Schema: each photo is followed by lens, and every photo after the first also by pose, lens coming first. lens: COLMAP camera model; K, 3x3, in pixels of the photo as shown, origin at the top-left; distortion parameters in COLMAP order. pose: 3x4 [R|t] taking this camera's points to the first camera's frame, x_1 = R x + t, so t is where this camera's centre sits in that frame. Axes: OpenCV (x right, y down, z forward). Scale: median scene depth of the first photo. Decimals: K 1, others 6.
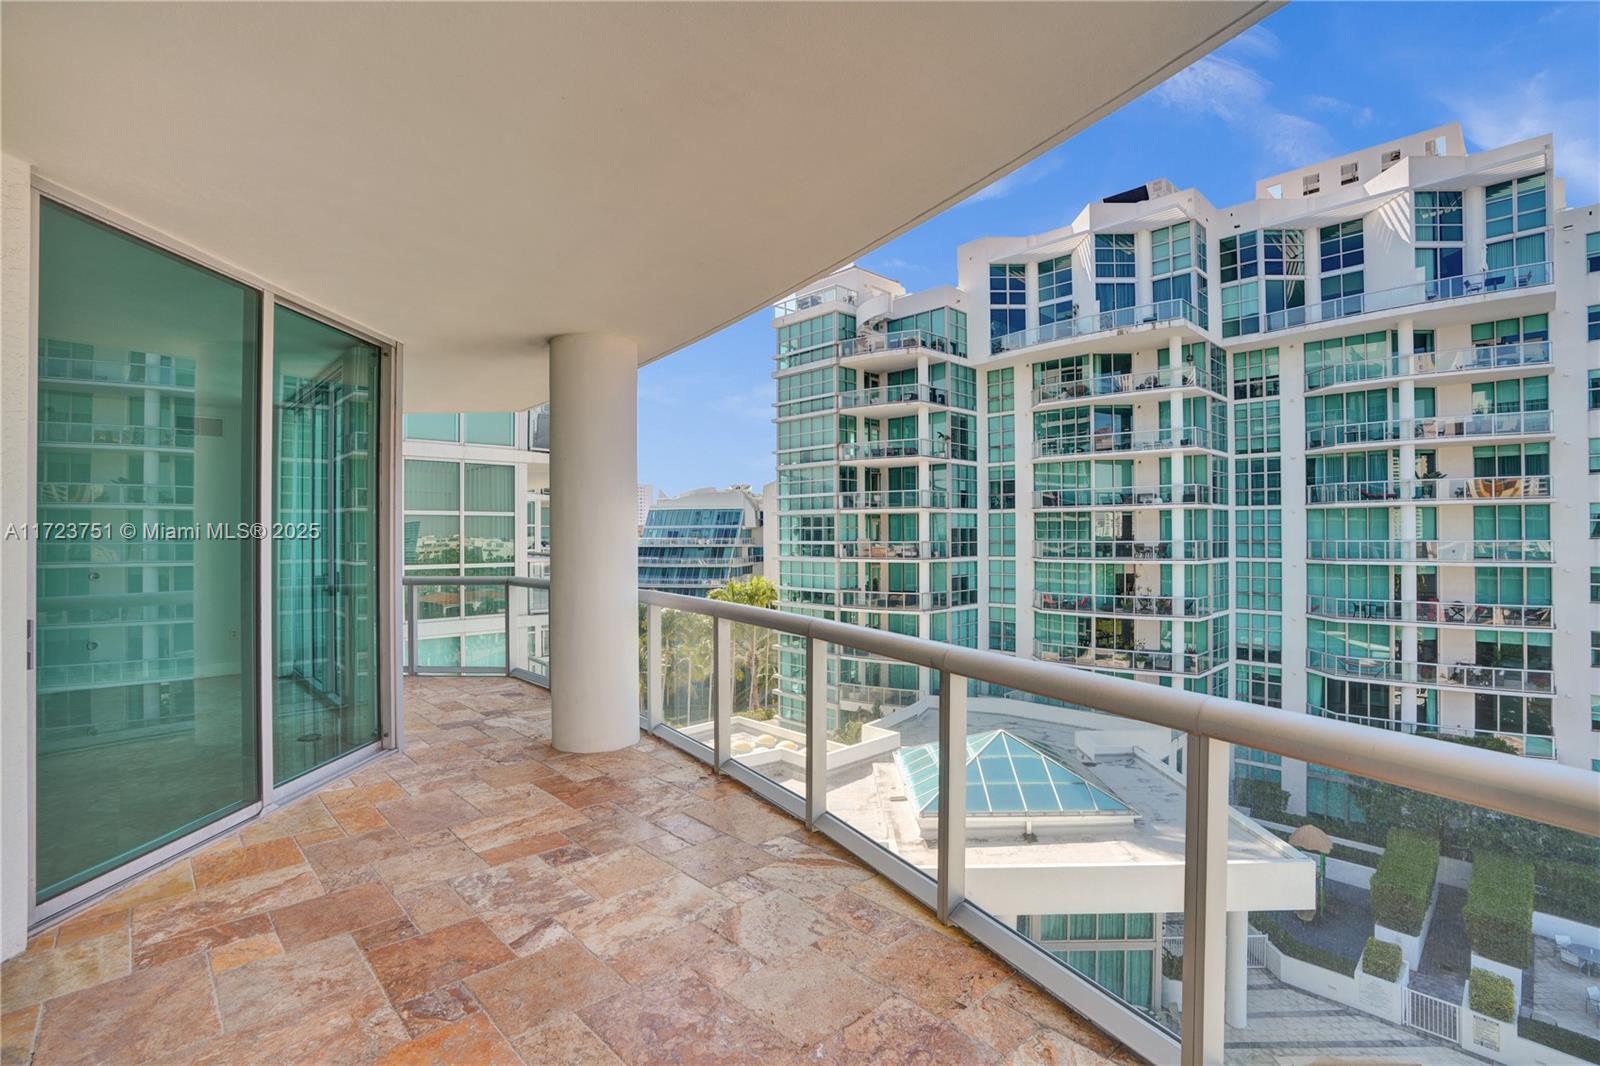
lens RADIAL K [[718.2, 0, 796.8], [0, 718.2, 530.5], [0, 0, 1]] dist [-0.053002, 0.013826]
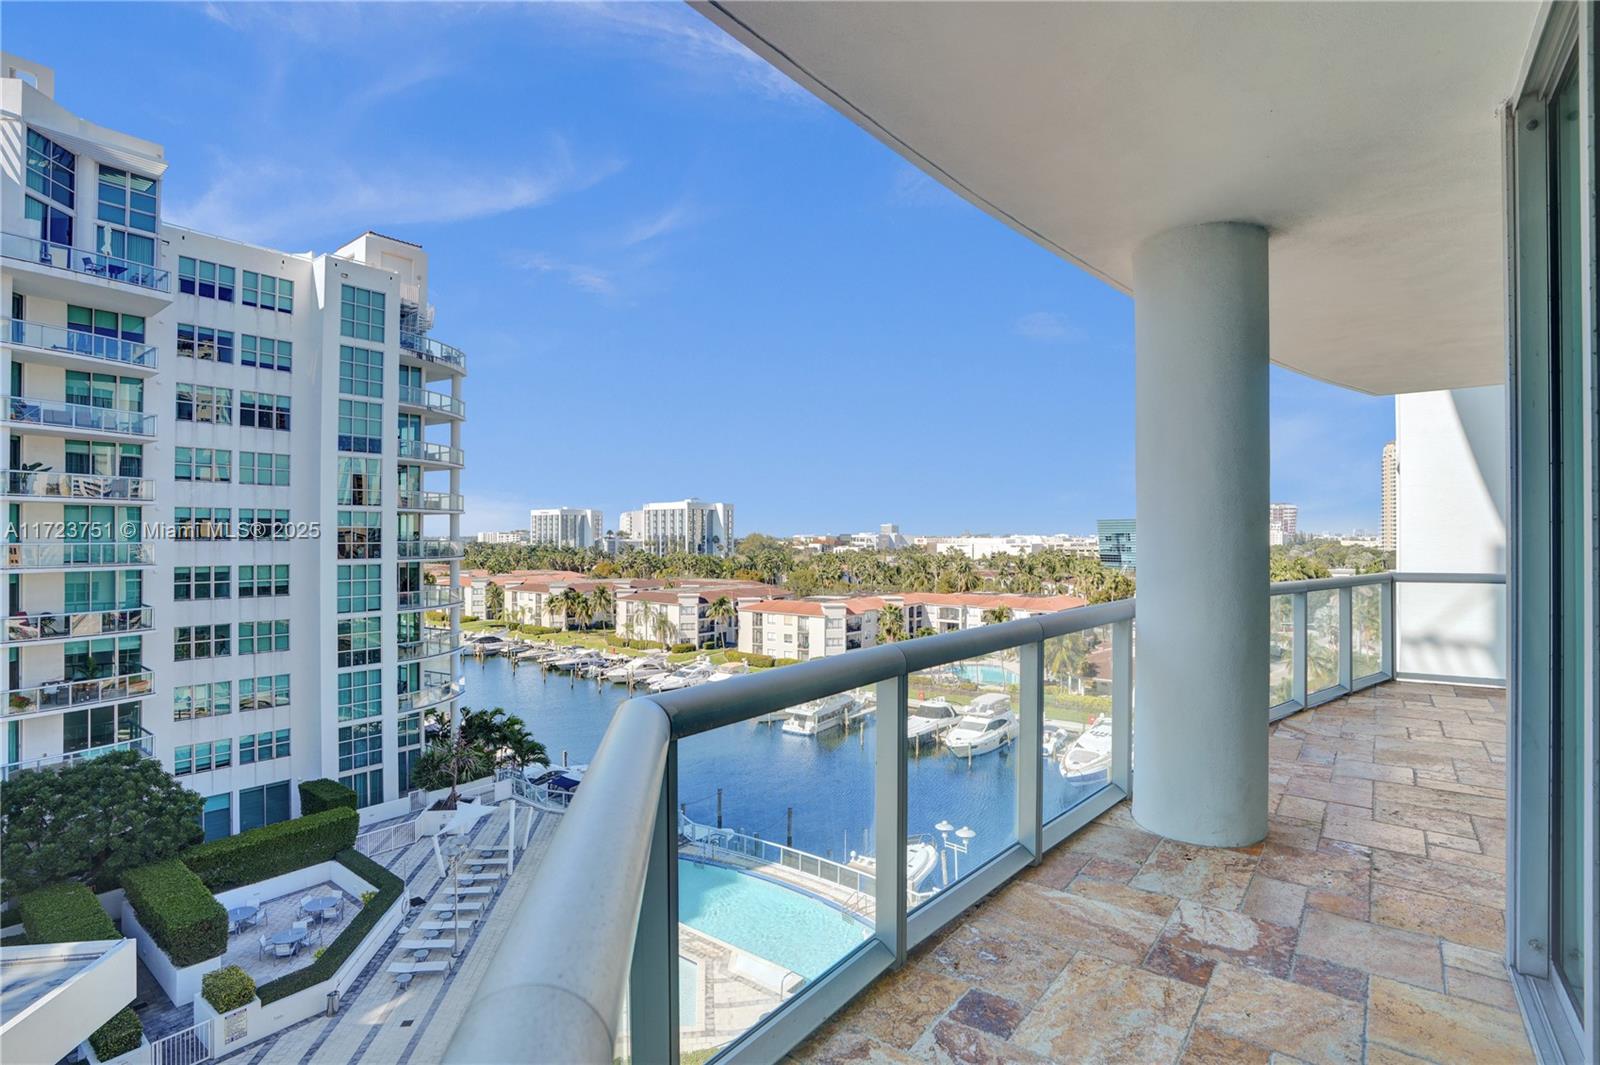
lens RADIAL K [[764.4, 0, 797.6], [0, 764.4, 528.6], [0, 0, 1]] dist [-0.057511, 0.025359]
pose [[-0.136602, 0.015312, 0.990508, -0.114857], [-0.009619, 0.999813, -0.016782, 0.002911], [-0.990579, -0.011820, -0.136429, 0.194305]]
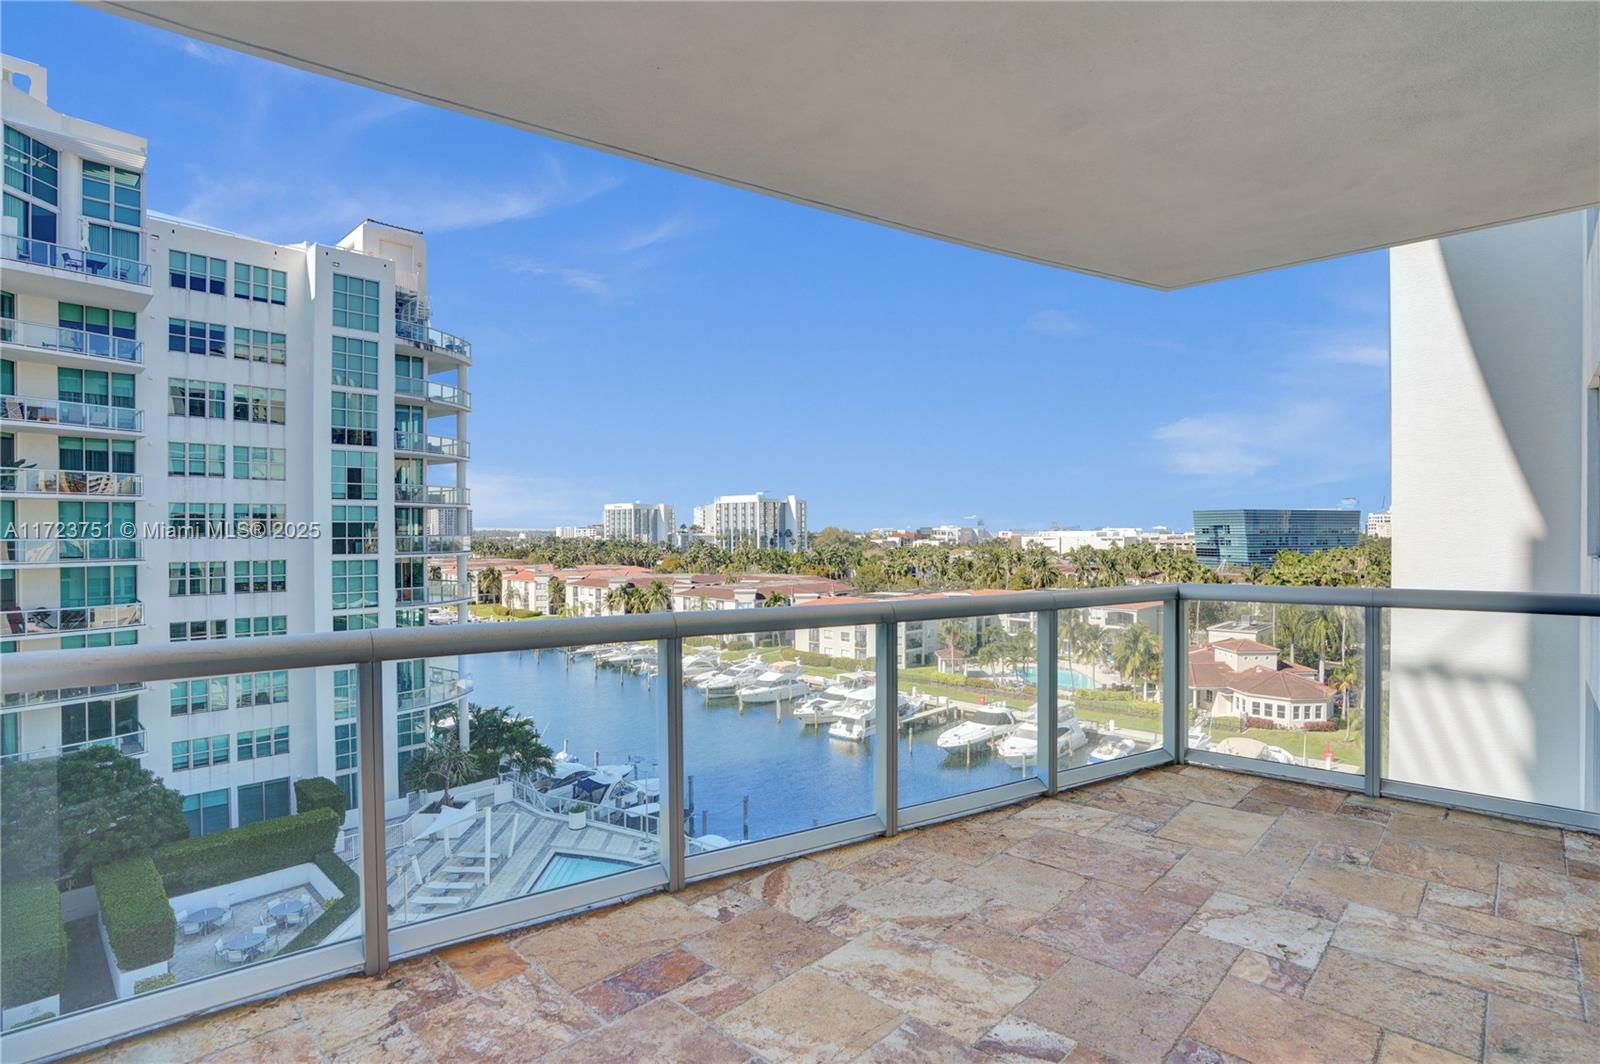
lens RADIAL K [[784.9, 0, 800.0], [0, 784.9, 532.0], [0, 0, 1]] dist [-0.062547, 0.026187]
pose [[-0.031739, 0.003080, 0.999491, -0.051637], [-0.006688, 0.999972, -0.003294, 0.002317], [-0.999474, -0.006789, -0.031718, 0.056365]]
